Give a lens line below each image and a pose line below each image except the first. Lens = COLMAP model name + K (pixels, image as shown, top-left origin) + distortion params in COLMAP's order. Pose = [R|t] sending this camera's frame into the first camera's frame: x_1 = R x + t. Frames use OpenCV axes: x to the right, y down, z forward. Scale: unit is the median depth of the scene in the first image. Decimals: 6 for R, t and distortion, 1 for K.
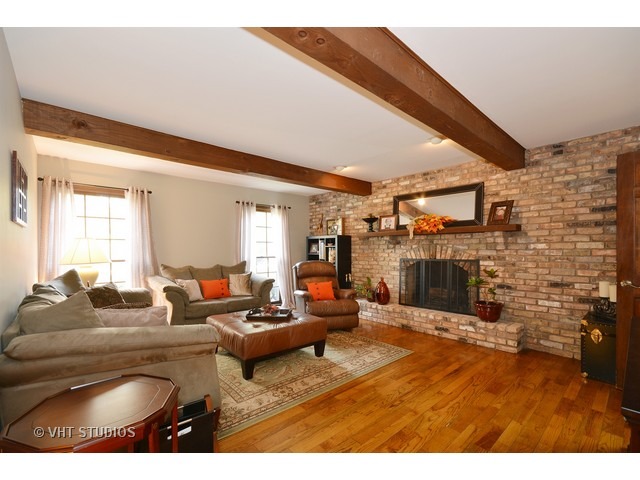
lens RADIAL K [[287.3, 0, 316.3], [0, 287.3, 243.3], [0, 0, 1]] dist [0.000014, -0.000008]
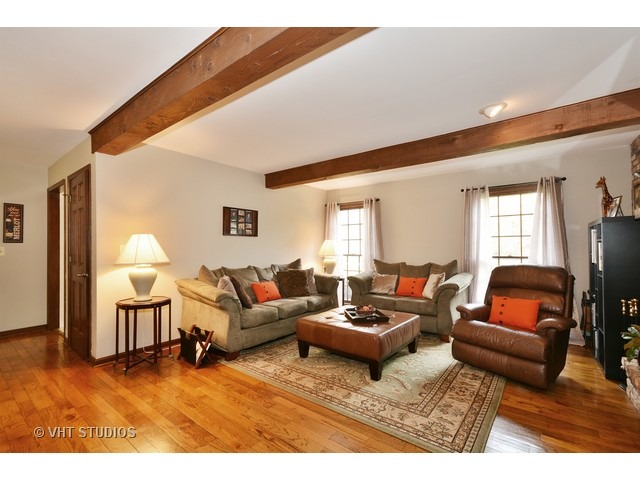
lens RADIAL K [[287.3, 0, 316.3], [0, 287.3, 243.3], [0, 0, 1]] dist [0.000014, -0.000008]
pose [[0.193271, -0.010856, -0.981085, 0.759921], [0.022231, 0.999731, -0.006683, 0.011451], [0.980894, -0.020519, 0.193460, 0.675607]]
